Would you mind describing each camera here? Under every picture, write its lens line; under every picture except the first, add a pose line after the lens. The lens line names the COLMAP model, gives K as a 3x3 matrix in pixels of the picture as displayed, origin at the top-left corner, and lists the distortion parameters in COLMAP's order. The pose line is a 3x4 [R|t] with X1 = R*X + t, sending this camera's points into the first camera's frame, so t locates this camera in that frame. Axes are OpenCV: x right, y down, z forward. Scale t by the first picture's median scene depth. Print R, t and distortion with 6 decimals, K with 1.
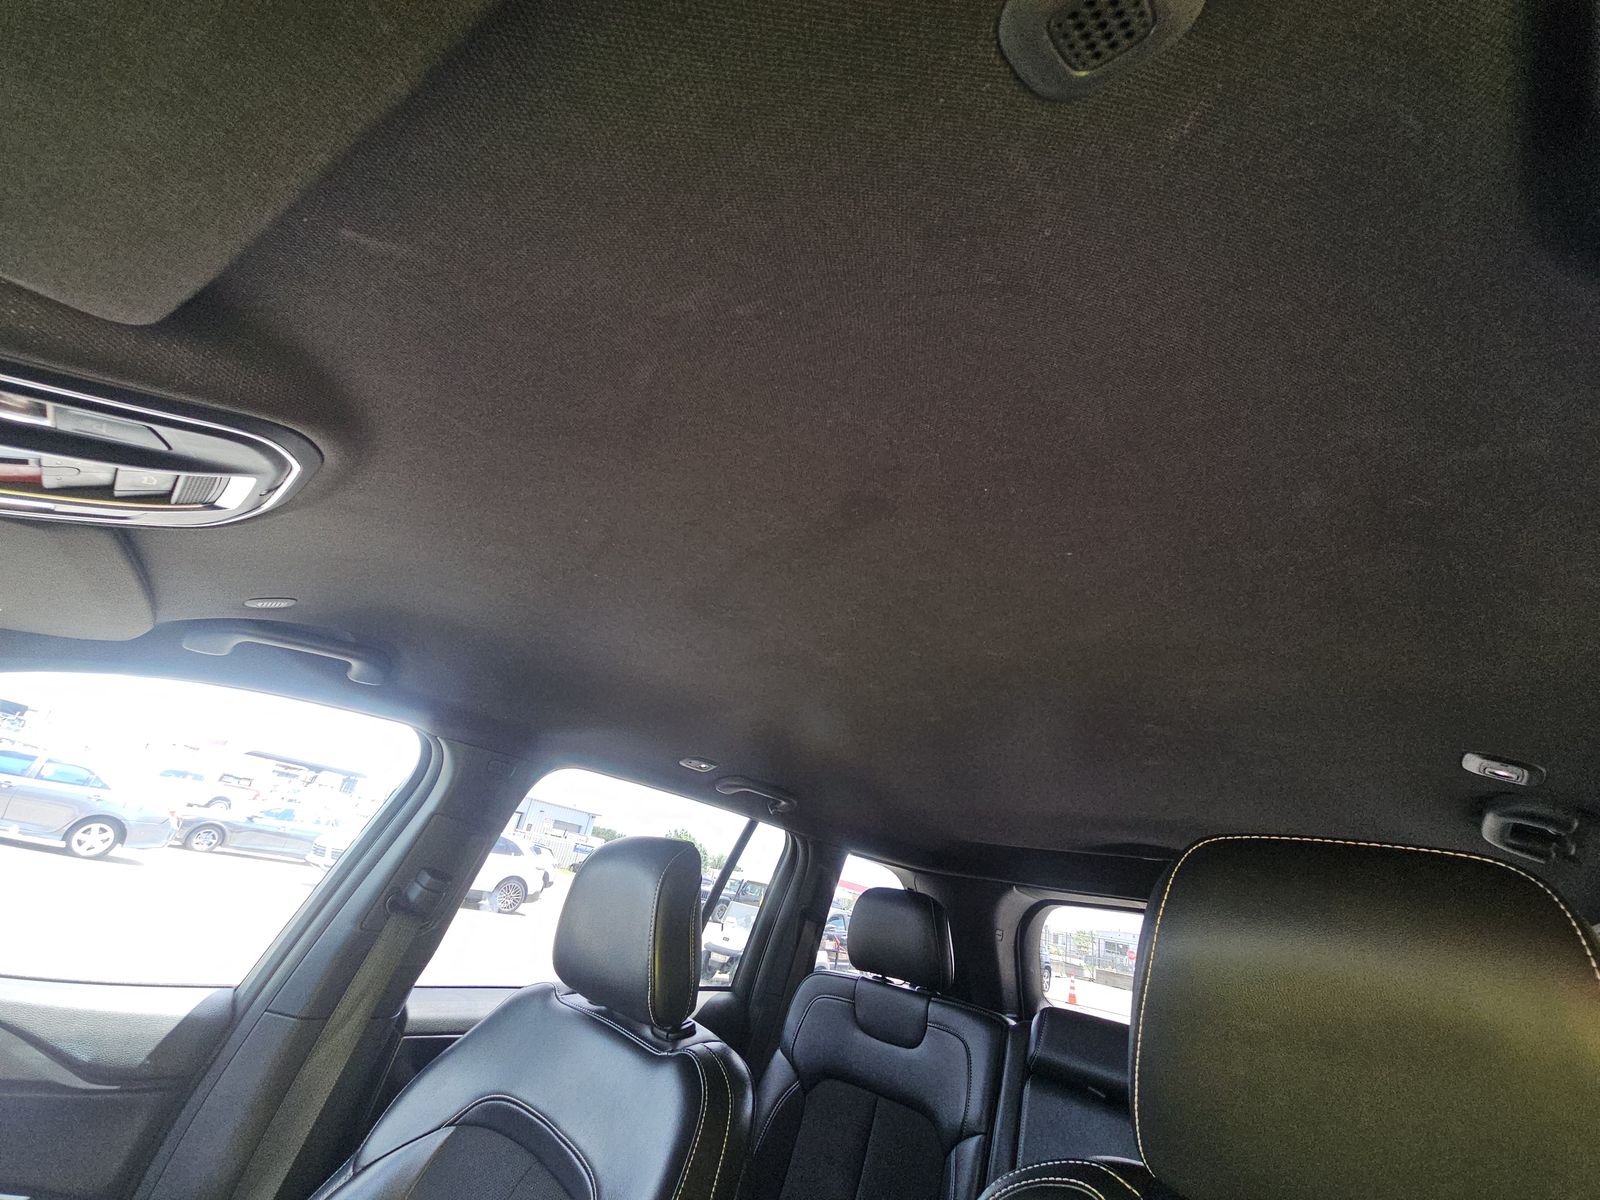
lens RADIAL K [[647.2, 0, 794.1], [0, 647.2, 613.6], [0, 0, 1]] dist [0.014115, -0.012913]
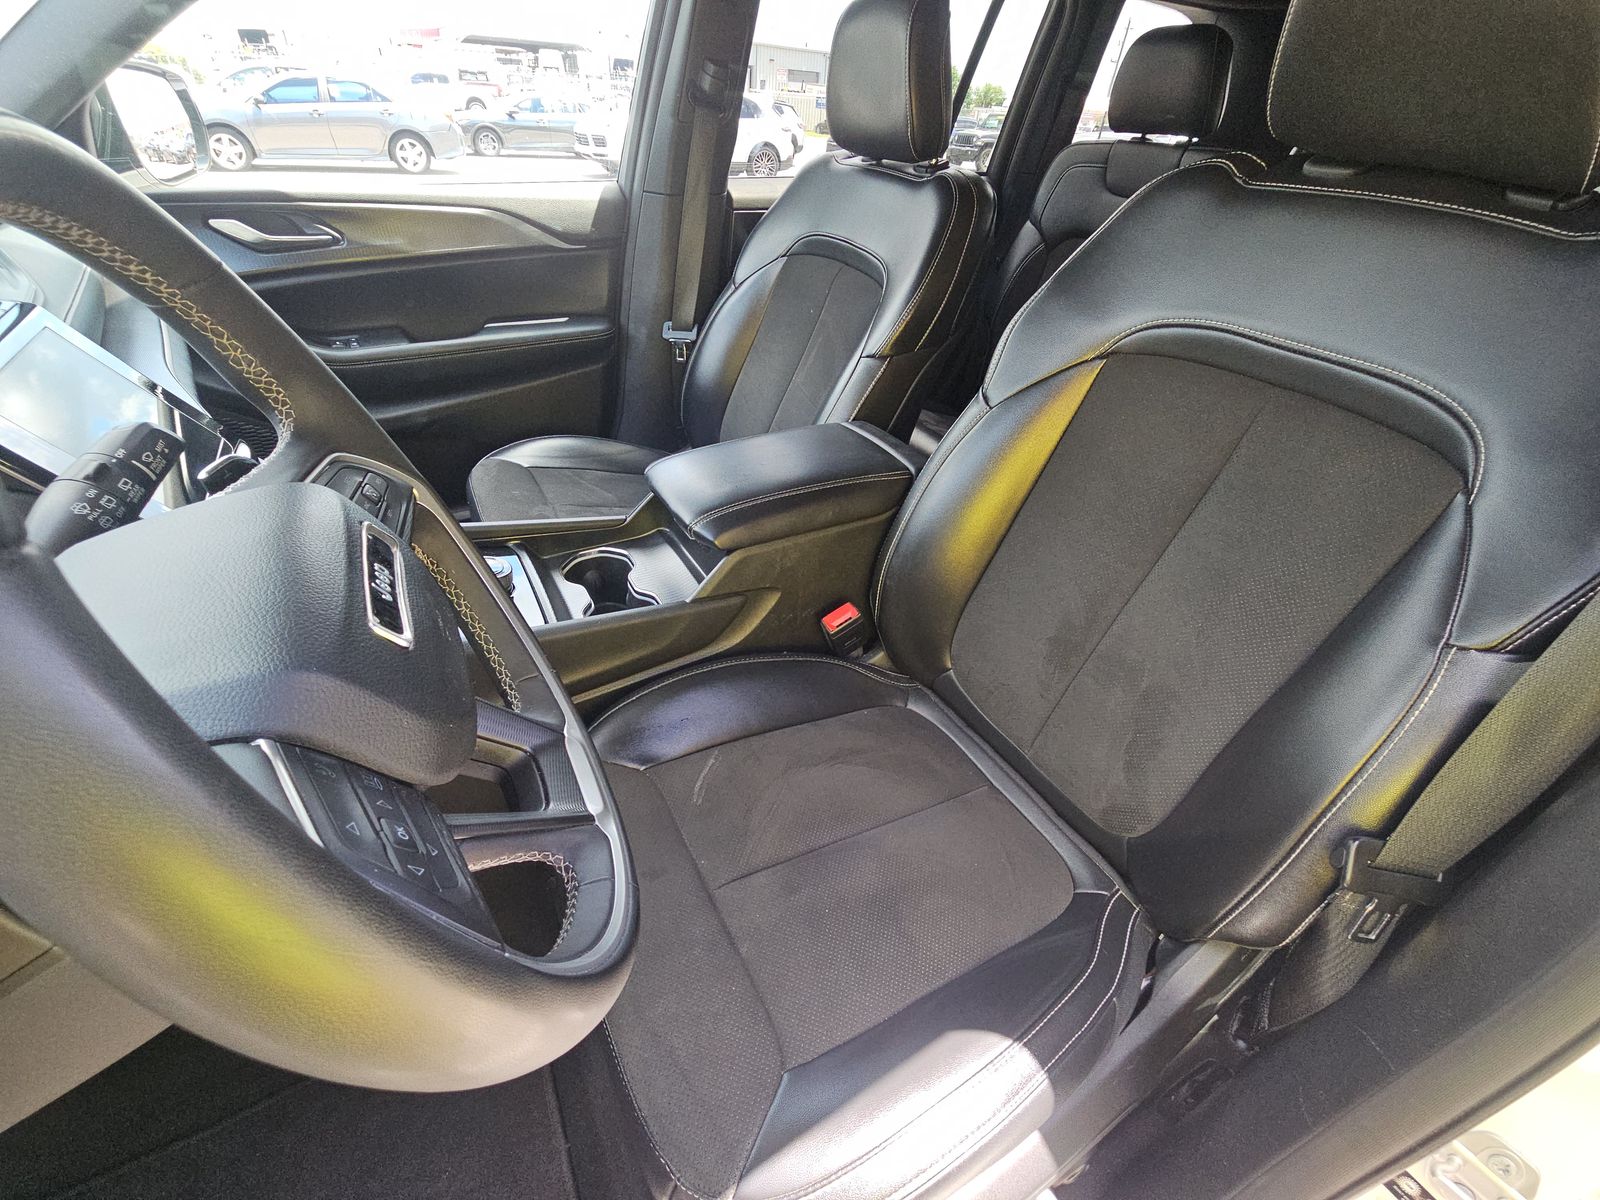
lens RADIAL K [[647.2, 0, 793.1], [0, 647.2, 611.3], [0, 0, 1]] dist [0.014115, -0.012913]
pose [[0.936324, 0.107705, -0.334210, 0.044708], [0.229850, 0.531545, 0.815248, 0.008720], [0.265455, -0.840154, 0.472943, -0.228690]]
